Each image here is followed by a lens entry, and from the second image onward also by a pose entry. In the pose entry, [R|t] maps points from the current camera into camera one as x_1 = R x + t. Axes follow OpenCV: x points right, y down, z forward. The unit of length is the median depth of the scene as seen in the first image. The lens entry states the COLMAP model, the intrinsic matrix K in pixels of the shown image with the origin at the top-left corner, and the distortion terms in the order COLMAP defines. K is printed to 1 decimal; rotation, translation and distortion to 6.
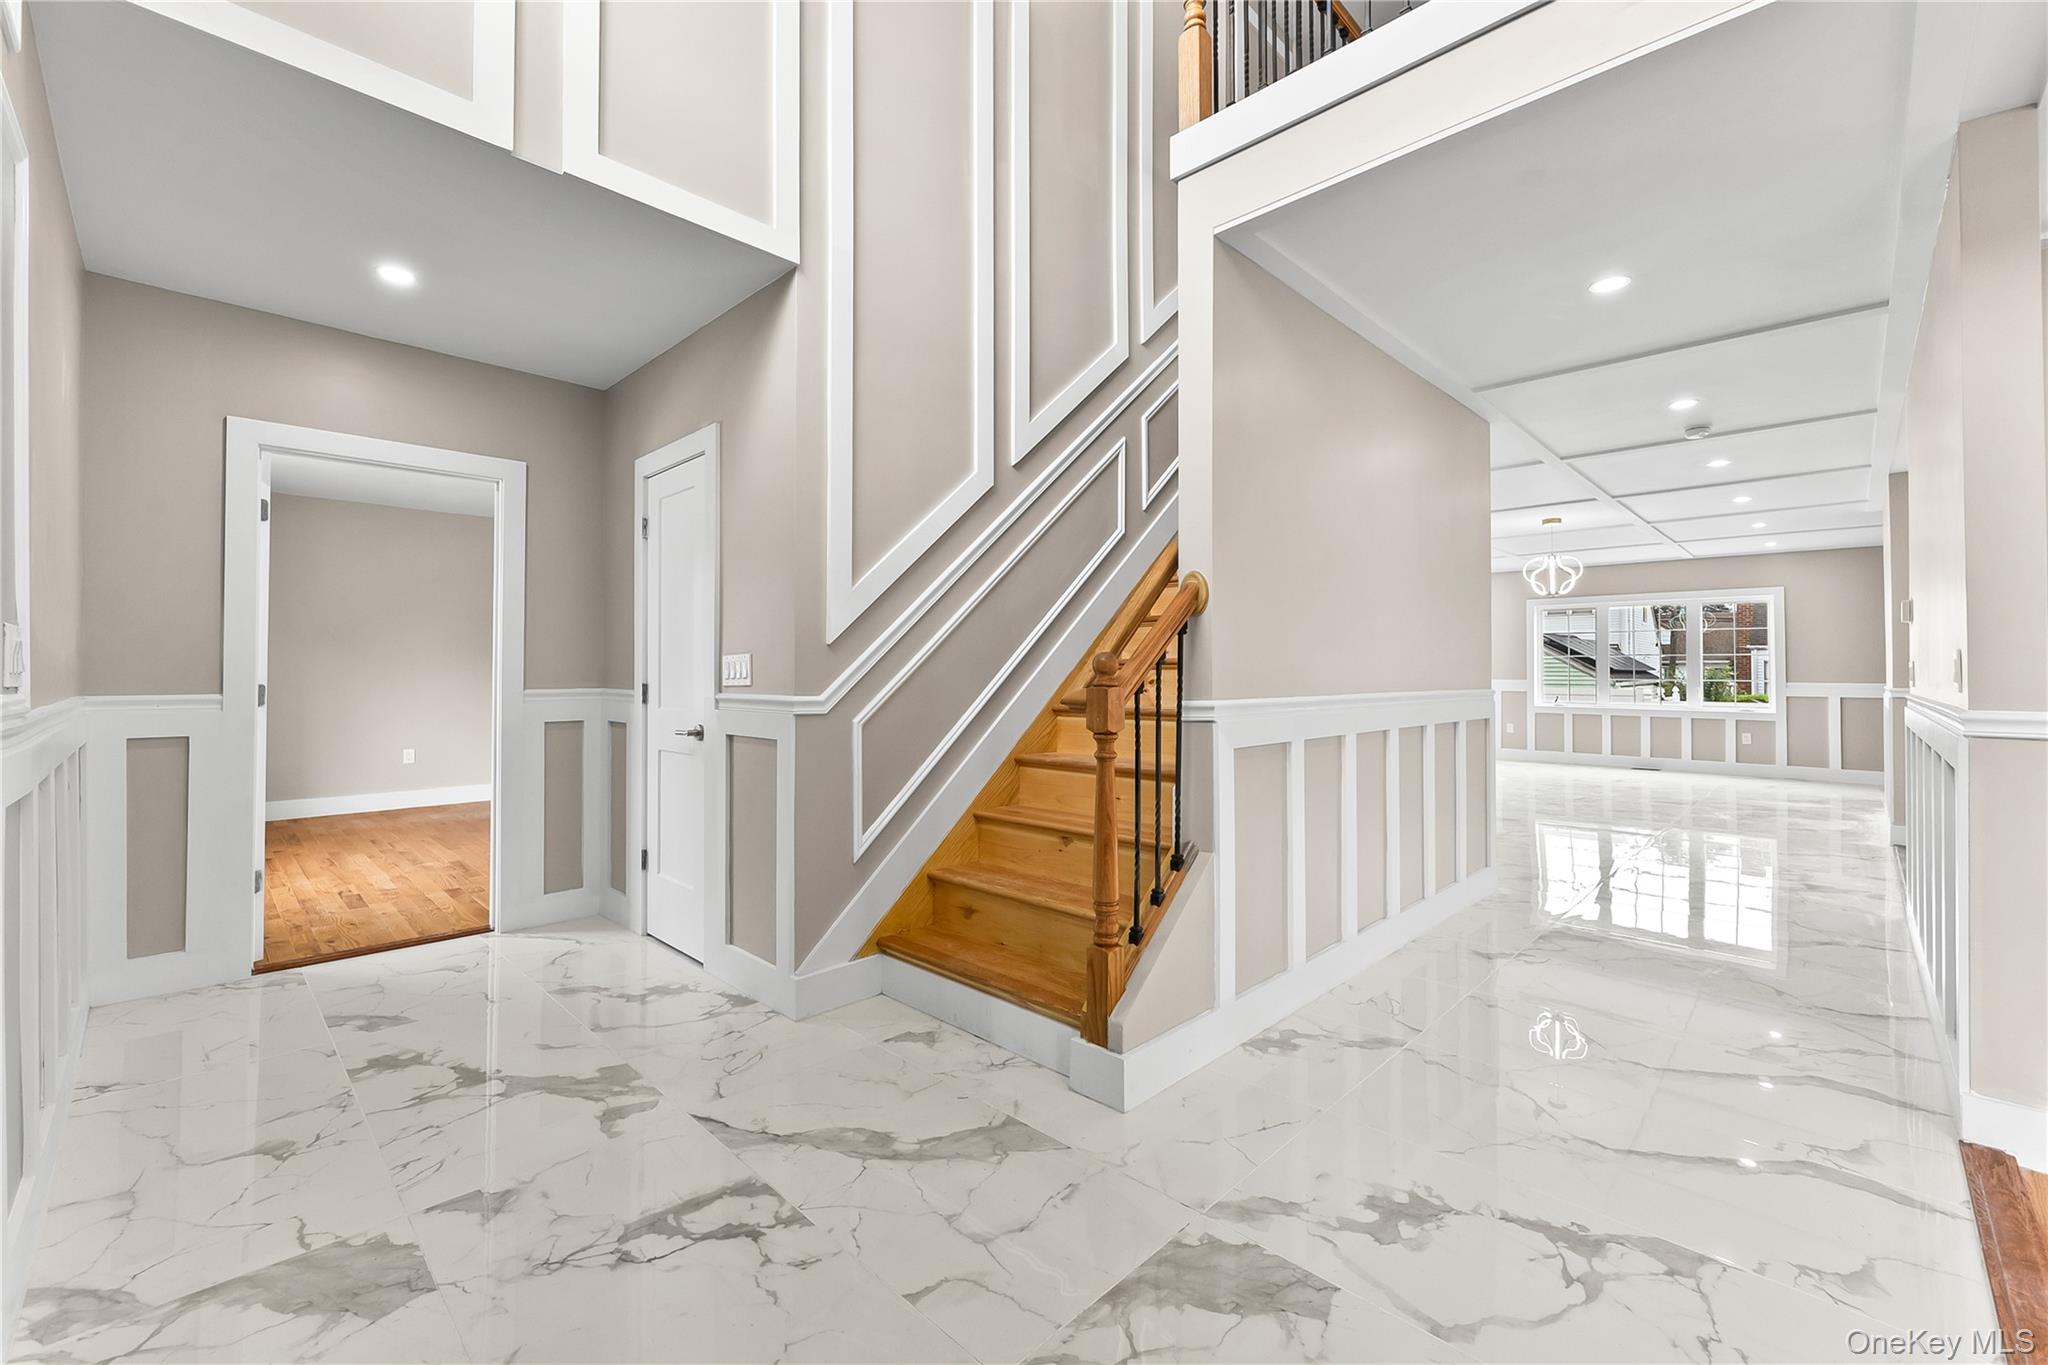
lens RADIAL K [[840.5, 0, 1025.1], [0, 840.5, 661.7], [0, 0, 1]] dist [-0.002863, -0.000195]
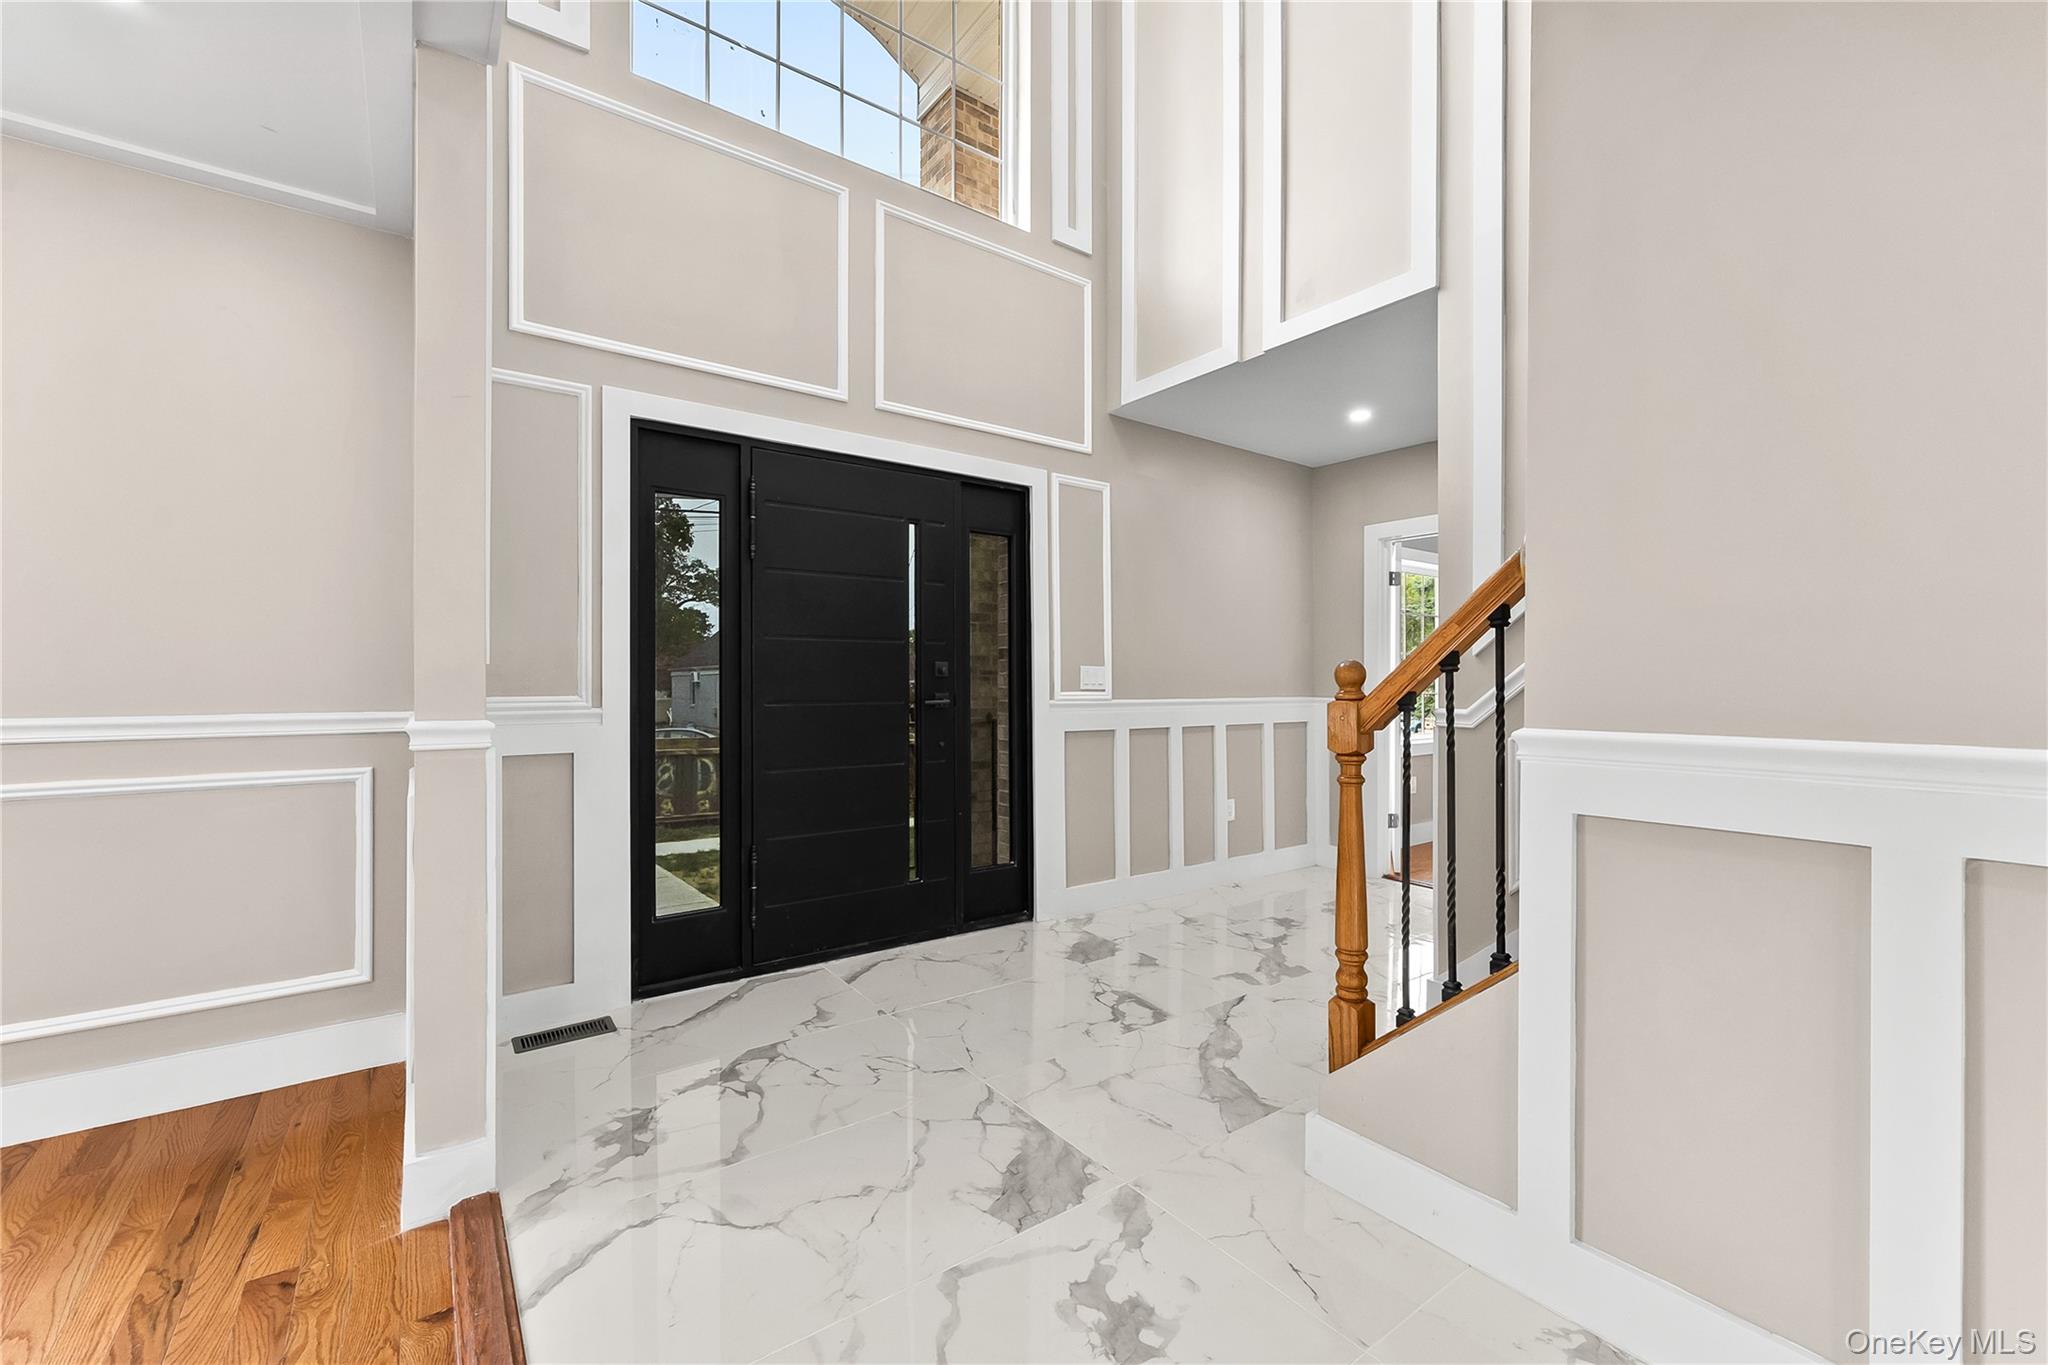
lens RADIAL K [[840.5, 0, 1027.1], [0, 840.5, 687.3], [0, 0, 1]] dist [-0.002863, -0.000195]
pose [[-0.157243, 0.005350, -0.987546, 1.181487], [0.008778, 0.999953, 0.004019, 0.009021], [0.987521, -0.008036, -0.157282, 0.952712]]
